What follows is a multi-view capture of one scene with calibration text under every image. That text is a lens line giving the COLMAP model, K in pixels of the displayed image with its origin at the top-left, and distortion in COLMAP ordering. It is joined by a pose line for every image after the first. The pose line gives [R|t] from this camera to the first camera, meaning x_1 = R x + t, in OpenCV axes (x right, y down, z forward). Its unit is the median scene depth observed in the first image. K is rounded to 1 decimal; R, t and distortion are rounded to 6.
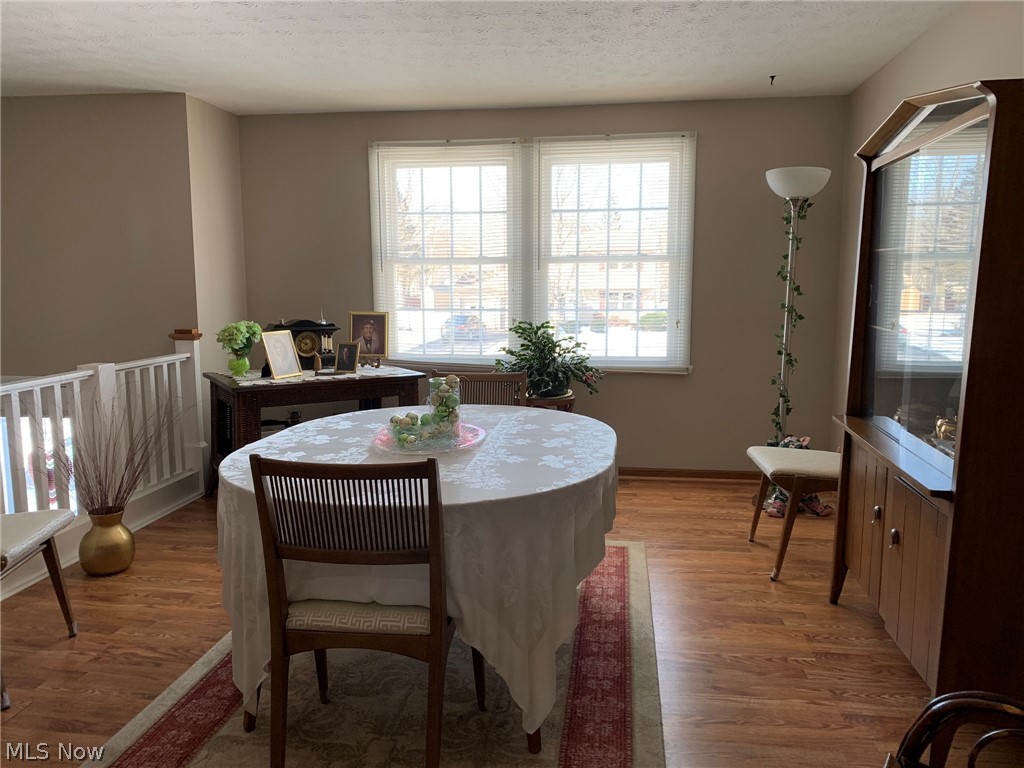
lens RADIAL K [[816.7, 0, 510.1], [0, 816.7, 371.3], [0, 0, 1]] dist [-0.000261, -0.000160]
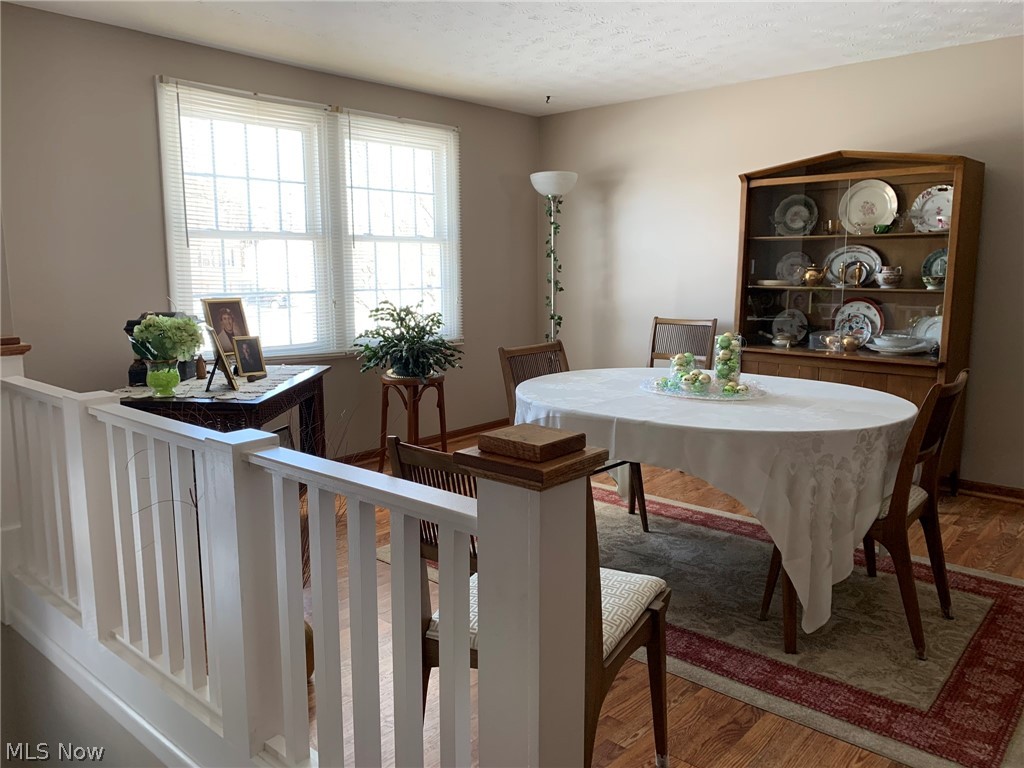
lens RADIAL K [[796.7, 0, 525.1], [0, 796.7, 376.8], [0, 0, 1]] dist [0.047686, -0.063775]
pose [[0.531623, -0.120835, 0.838317, -0.667531], [0.087899, 0.992298, 0.087288, -0.038367], [-0.842408, 0.027283, 0.538150, 0.325944]]
